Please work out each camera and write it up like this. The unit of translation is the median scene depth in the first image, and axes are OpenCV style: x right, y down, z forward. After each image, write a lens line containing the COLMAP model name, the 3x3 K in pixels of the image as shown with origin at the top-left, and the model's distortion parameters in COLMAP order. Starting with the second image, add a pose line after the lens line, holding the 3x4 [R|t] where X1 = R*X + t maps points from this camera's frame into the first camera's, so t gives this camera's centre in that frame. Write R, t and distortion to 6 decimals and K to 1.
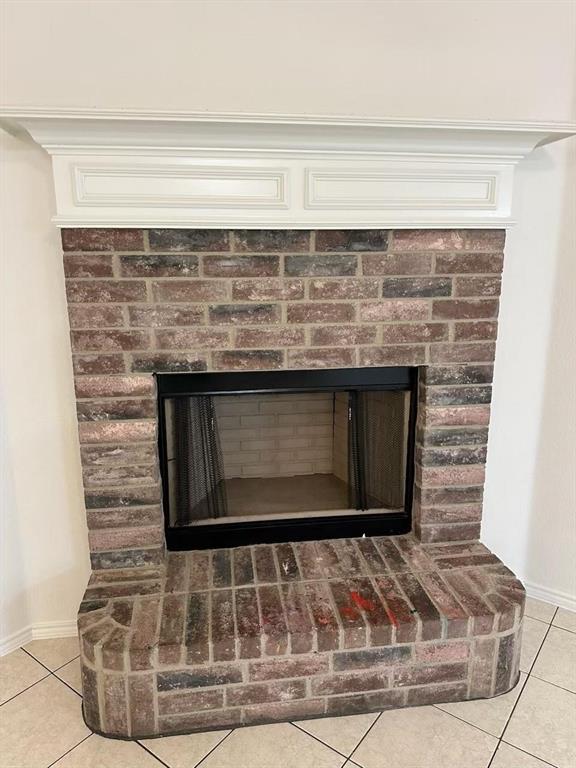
lens RADIAL K [[537.5, 0, 288.8], [0, 537.5, 383.4], [0, 0, 1]] dist [0.052350, -0.048211]
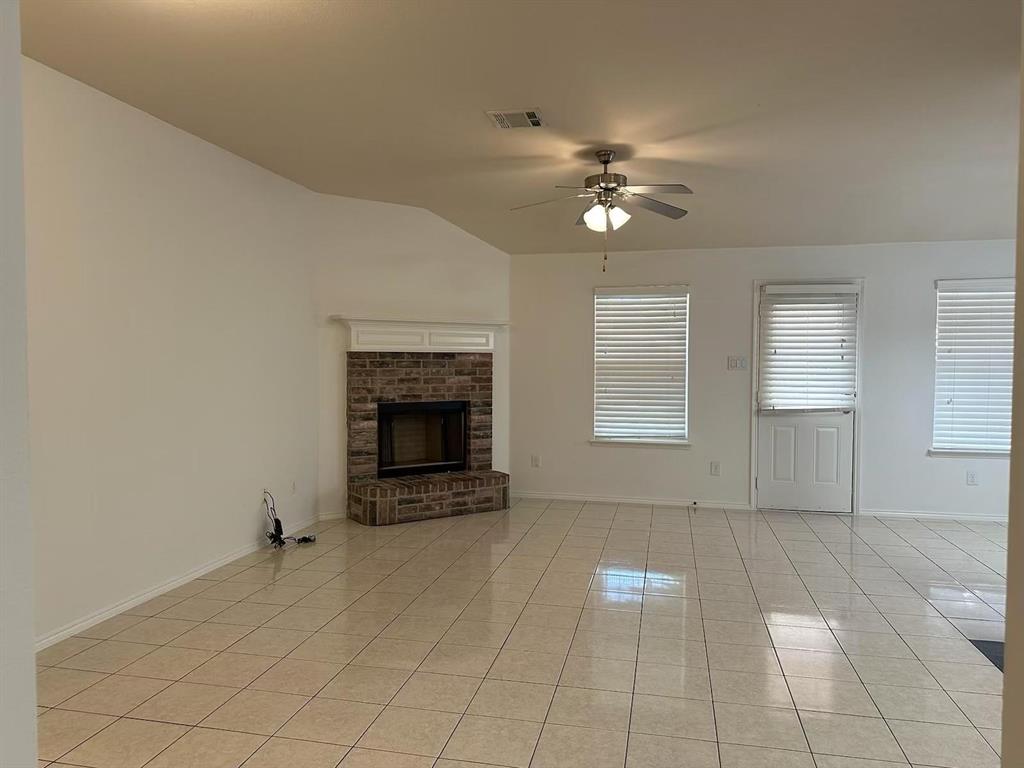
lens RADIAL K [[716.7, 0, 518.9], [0, 716.7, 390.4], [0, 0, 1]] dist [0.052350, -0.048211]
pose [[0.904530, -0.010224, 0.426287, -1.145918], [0.087504, 0.982887, -0.162099, 0.565784], [-0.417334, 0.183925, 0.889946, -2.512994]]
